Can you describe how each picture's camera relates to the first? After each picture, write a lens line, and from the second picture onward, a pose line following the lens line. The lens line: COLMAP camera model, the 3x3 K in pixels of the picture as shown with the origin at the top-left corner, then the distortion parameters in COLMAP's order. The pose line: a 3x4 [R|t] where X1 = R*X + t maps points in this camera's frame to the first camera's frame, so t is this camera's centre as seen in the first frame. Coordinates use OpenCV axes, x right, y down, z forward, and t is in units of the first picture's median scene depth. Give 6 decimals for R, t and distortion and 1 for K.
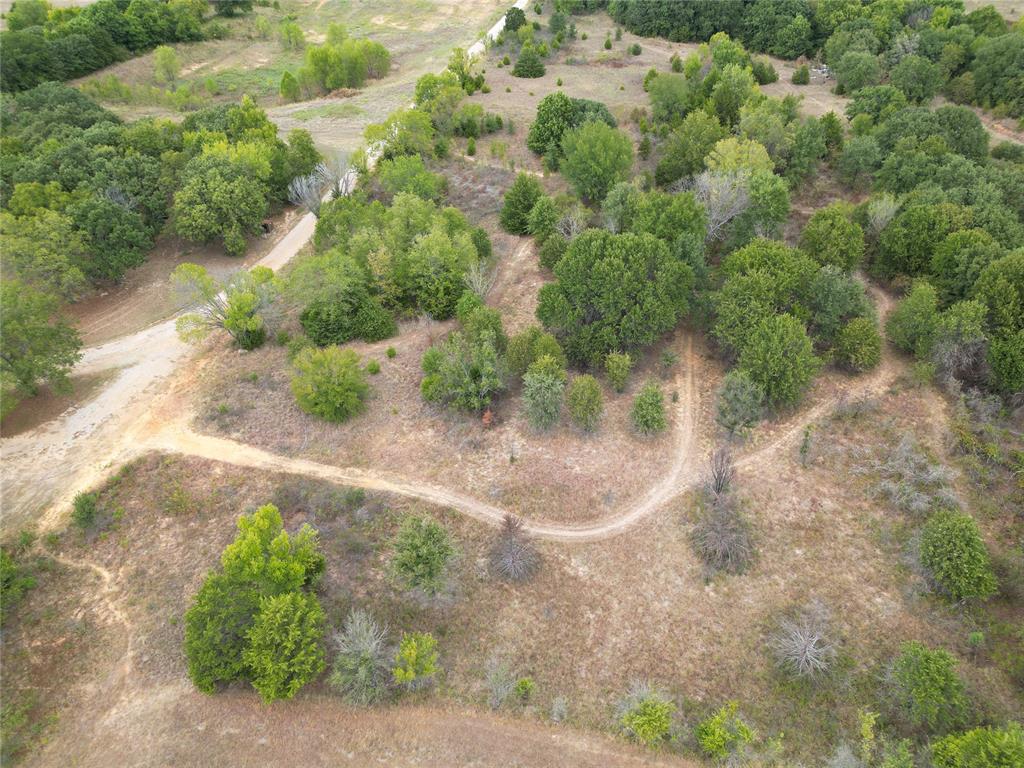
lens RADIAL K [[710.8, 0, 517.0], [0, 710.8, 384.7], [0, 0, 1]] dist [0.071448, -0.061179]
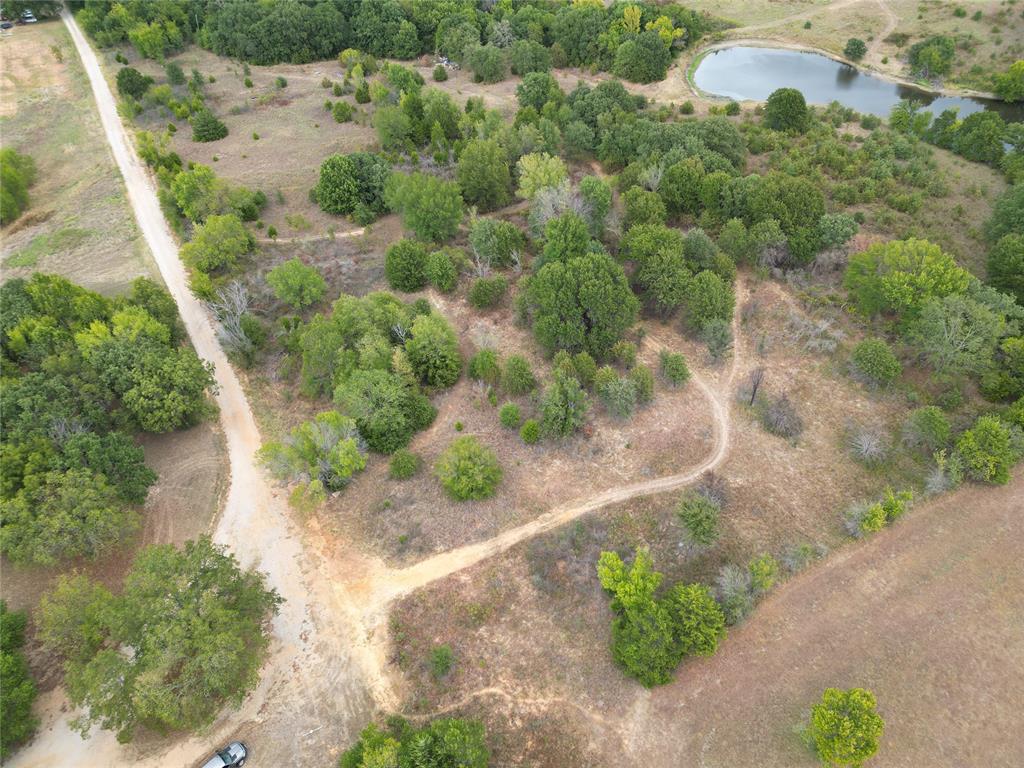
lens RADIAL K [[710.8, 0, 532.3], [0, 710.8, 374.3], [0, 0, 1]] dist [0.071448, -0.061179]
pose [[0.756217, -0.440868, 0.483498, -0.649480], [0.424070, 0.892959, 0.150959, -0.261027], [-0.498298, 0.090879, 0.862230, -0.063551]]
